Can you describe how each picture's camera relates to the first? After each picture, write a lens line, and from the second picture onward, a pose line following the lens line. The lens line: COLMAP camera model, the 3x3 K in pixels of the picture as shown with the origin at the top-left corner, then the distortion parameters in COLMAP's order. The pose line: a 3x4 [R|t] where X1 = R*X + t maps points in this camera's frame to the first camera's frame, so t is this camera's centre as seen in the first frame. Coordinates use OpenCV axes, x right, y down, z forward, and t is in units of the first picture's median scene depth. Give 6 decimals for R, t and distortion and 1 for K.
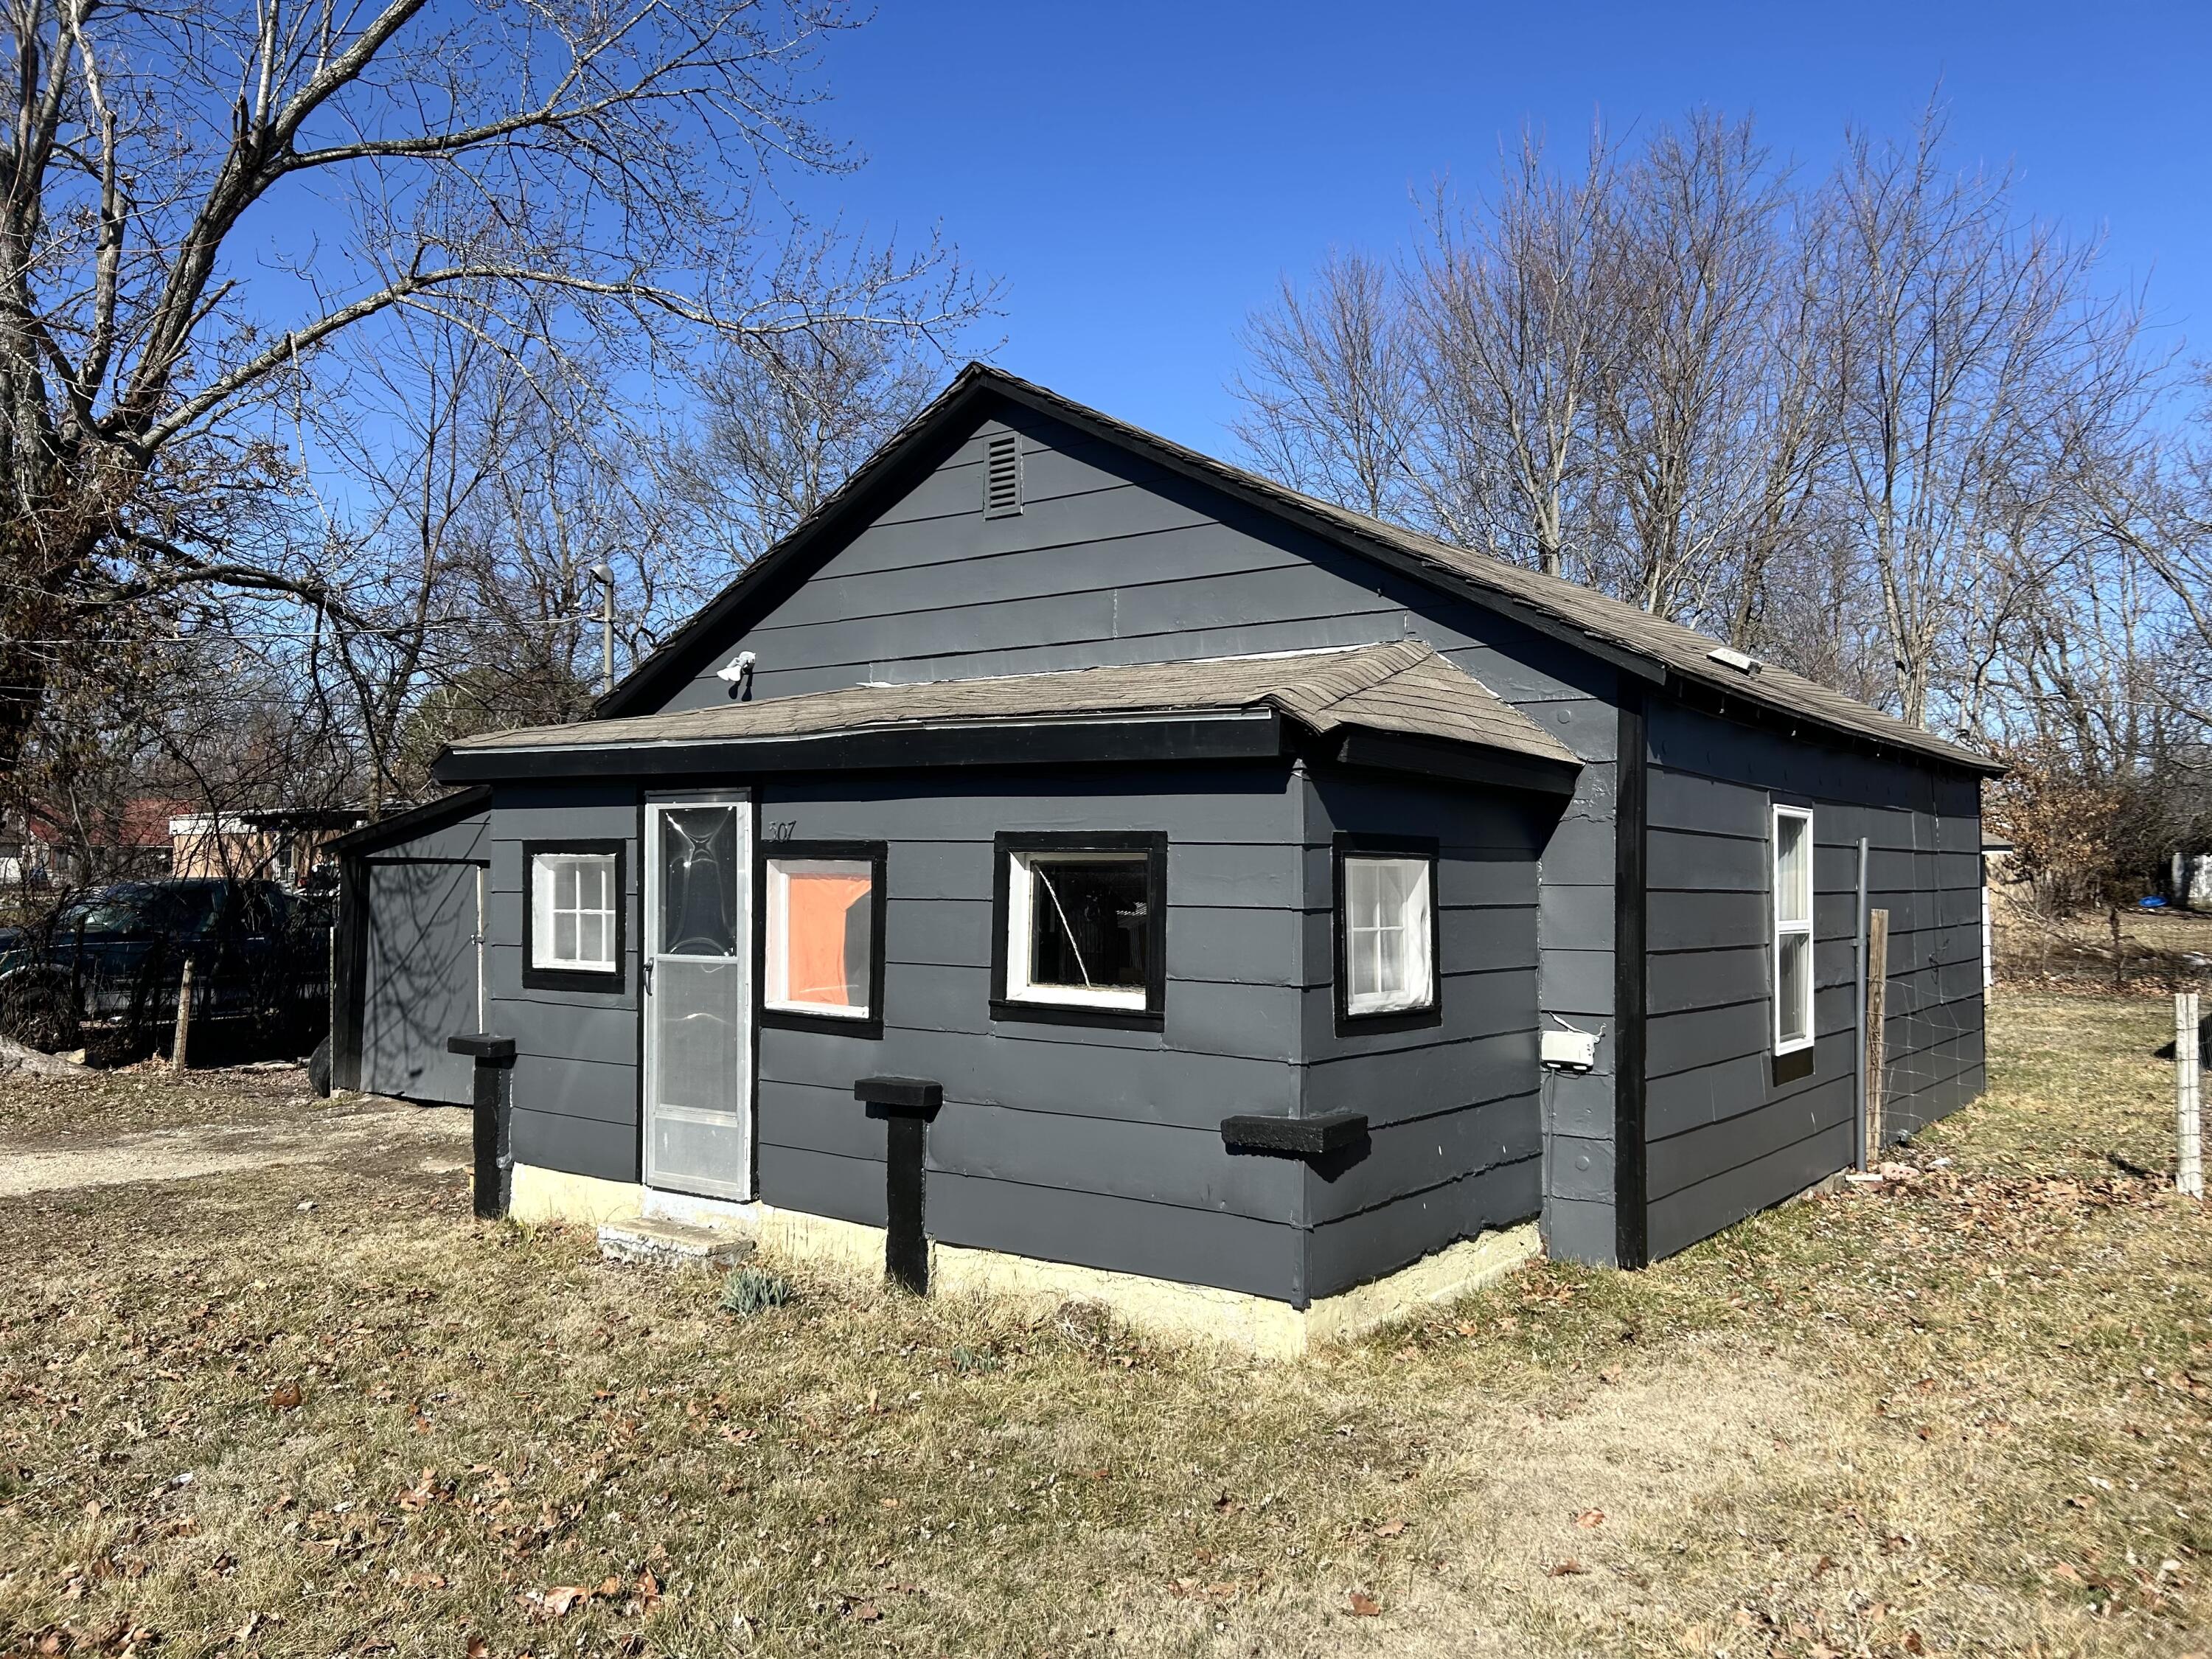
lens RADIAL K [[1663.8, 0, 1114.3], [0, 1663.8, 819.6], [0, 0, 1]] dist [0.055474, -0.057421]
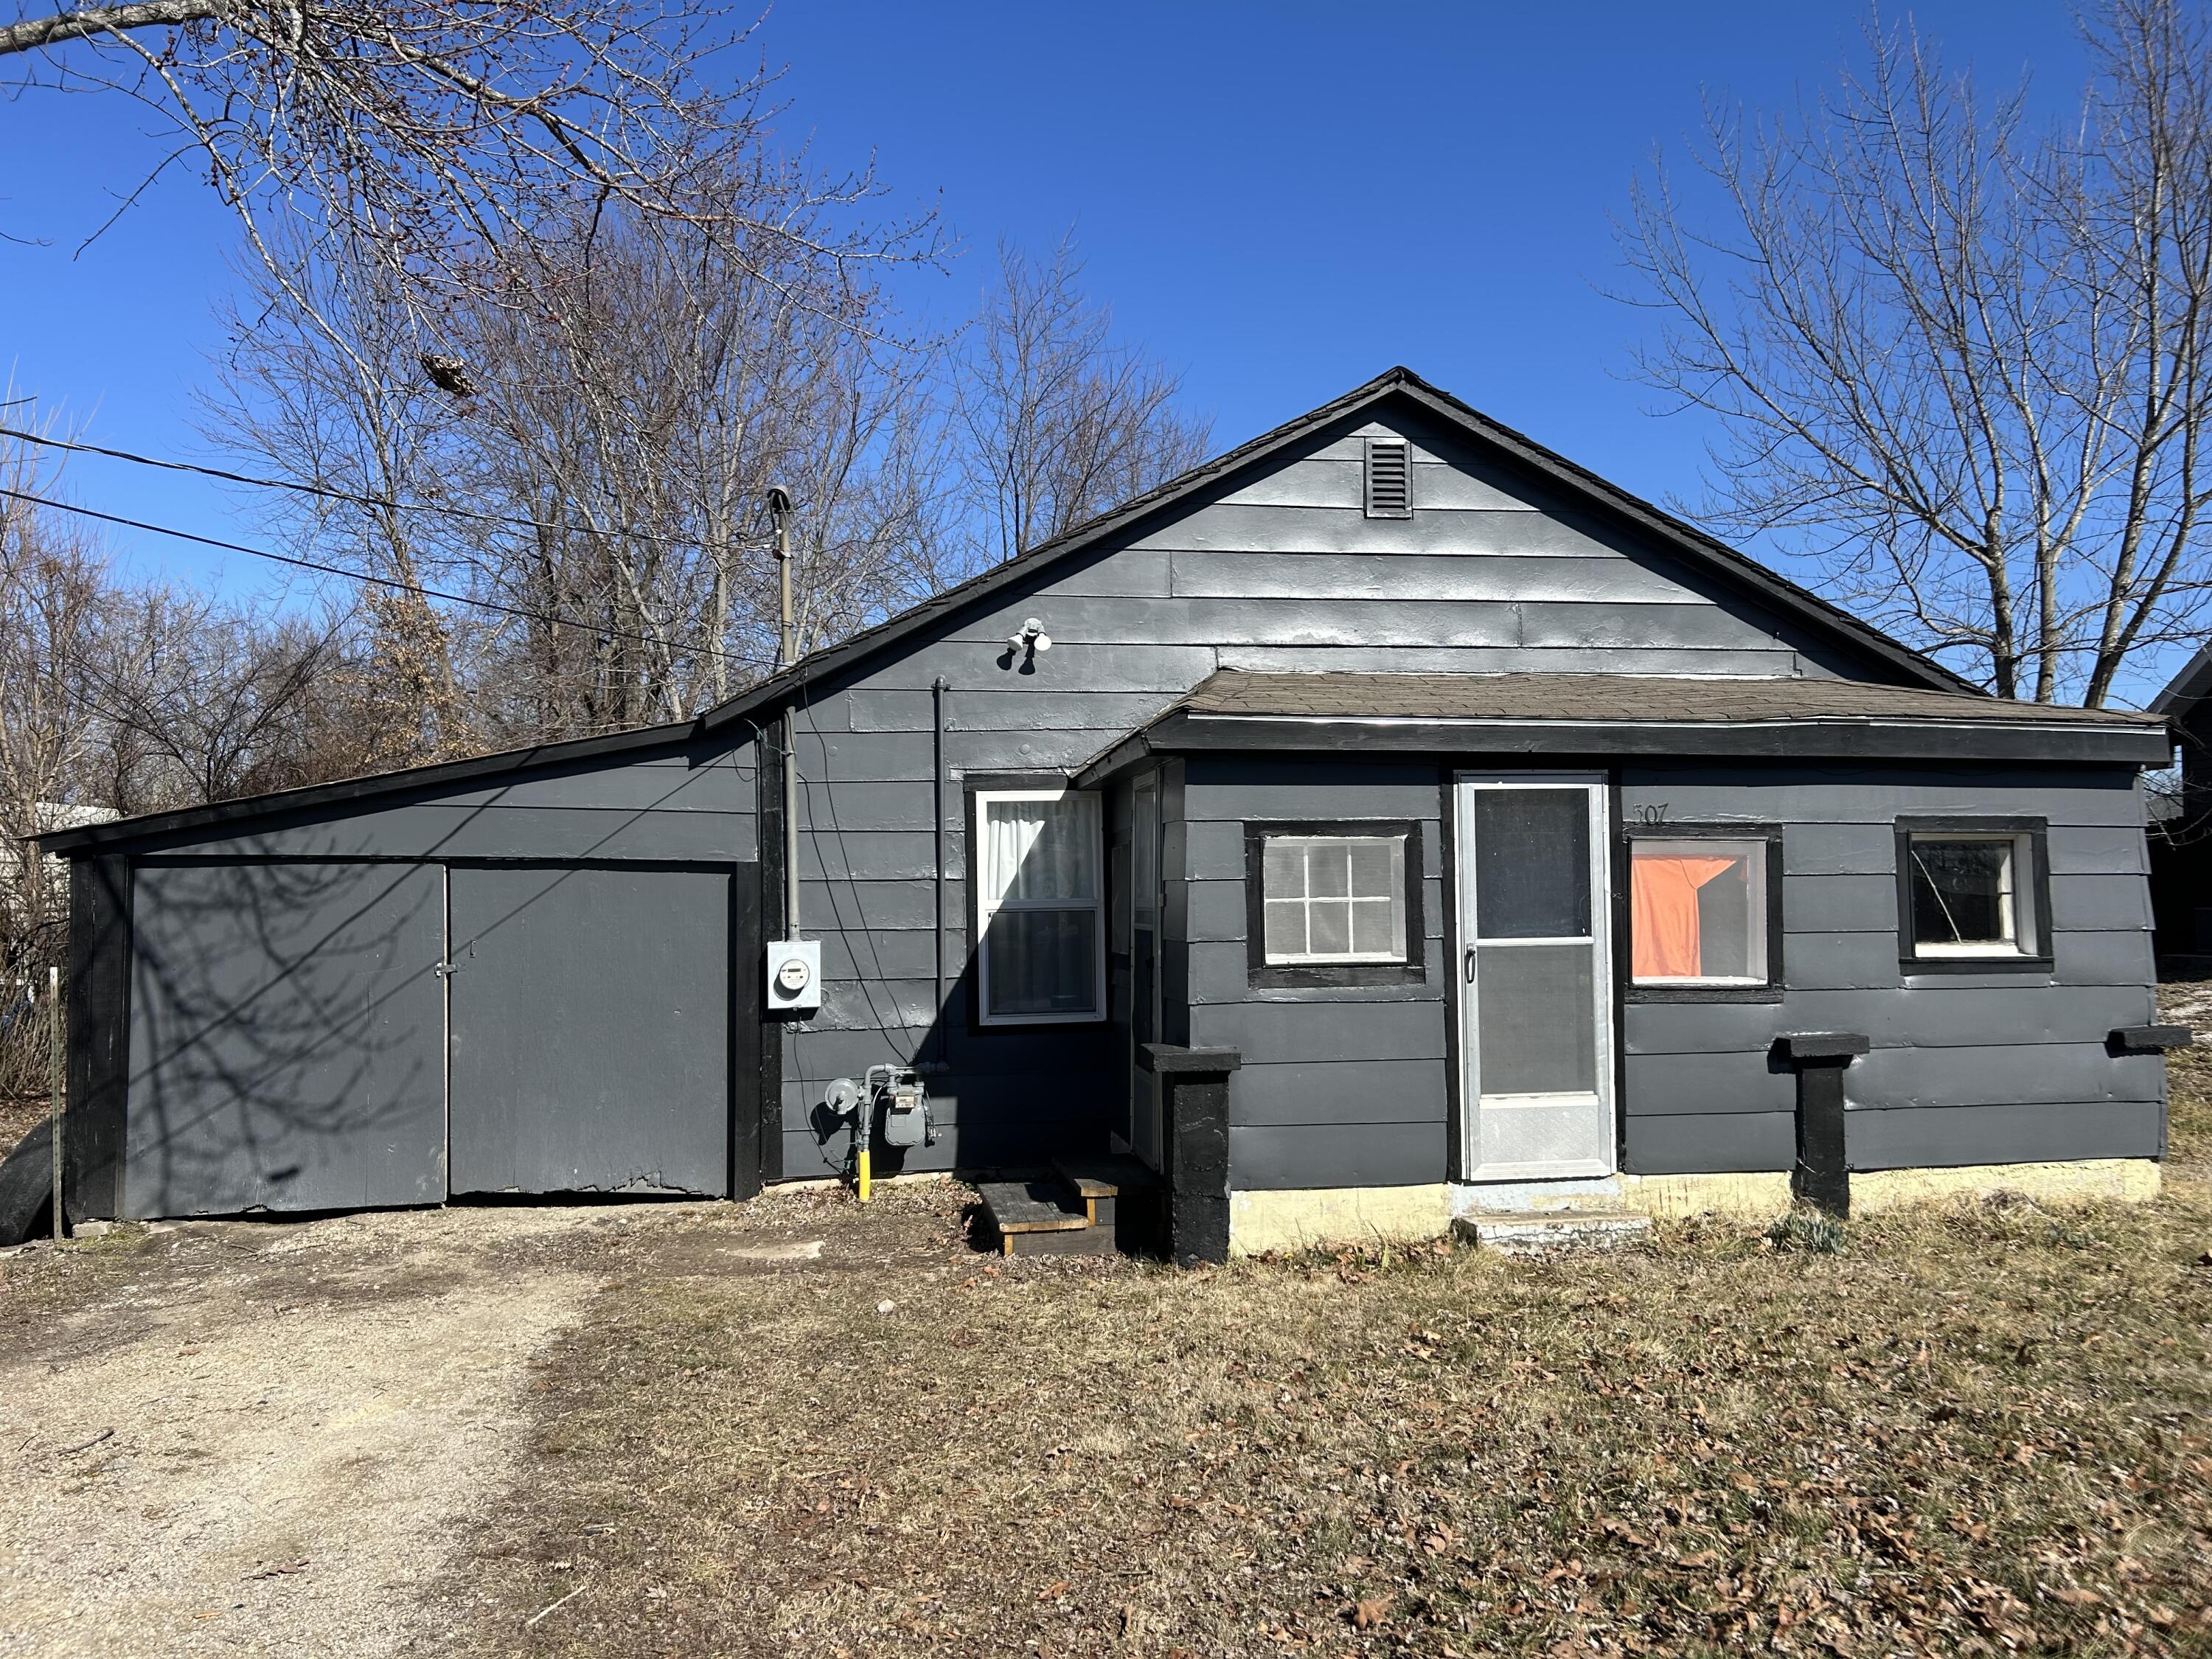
lens RADIAL K [[1663.8, 0, 1104.0], [0, 1663.8, 836.2], [0, 0, 1]] dist [0.055474, -0.057421]
pose [[0.697772, 0.010596, 0.716241, -1.095123], [-0.007260, 0.999944, -0.007720, 0.028994], [-0.716283, 0.000187, 0.697810, 0.474313]]
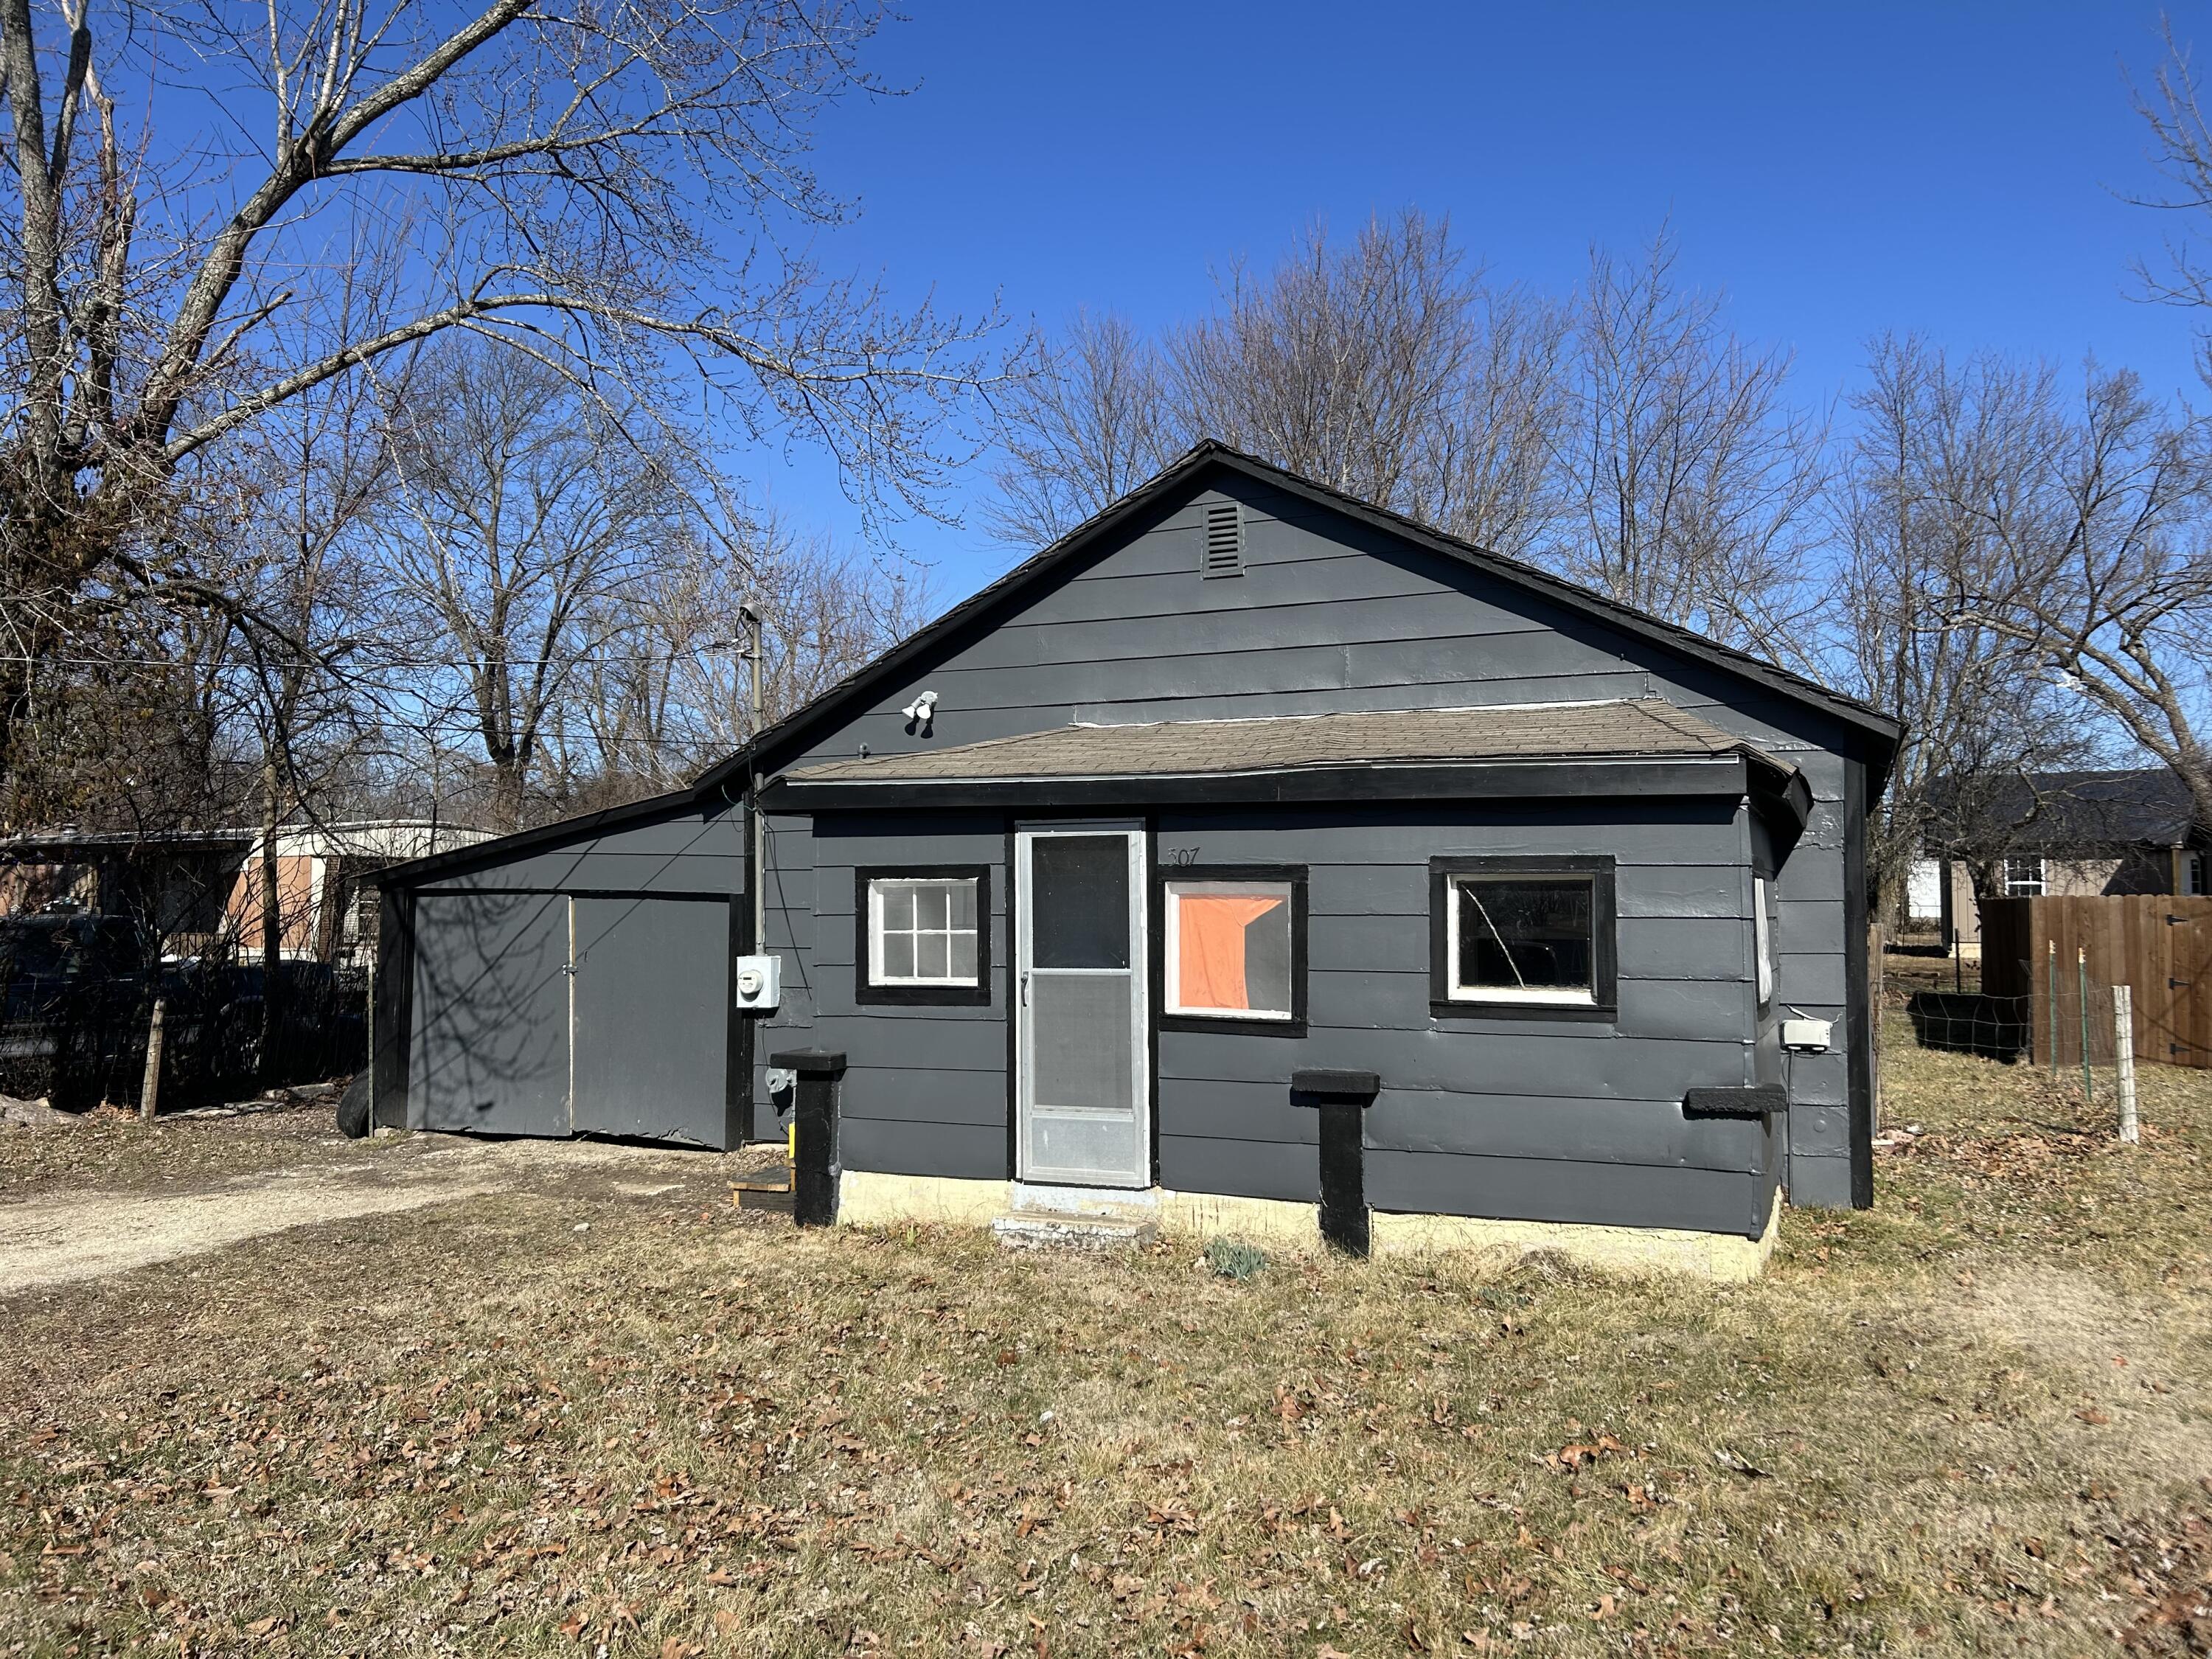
lens RADIAL K [[1663.8, 0, 1110.9], [0, 1663.8, 834.7], [0, 0, 1]] dist [0.055474, -0.057421]
pose [[0.972424, 0.003395, 0.233194, -0.470120], [-0.000412, 0.999917, -0.012840, 0.005930], [-0.233218, 0.012390, 0.972346, -0.074501]]
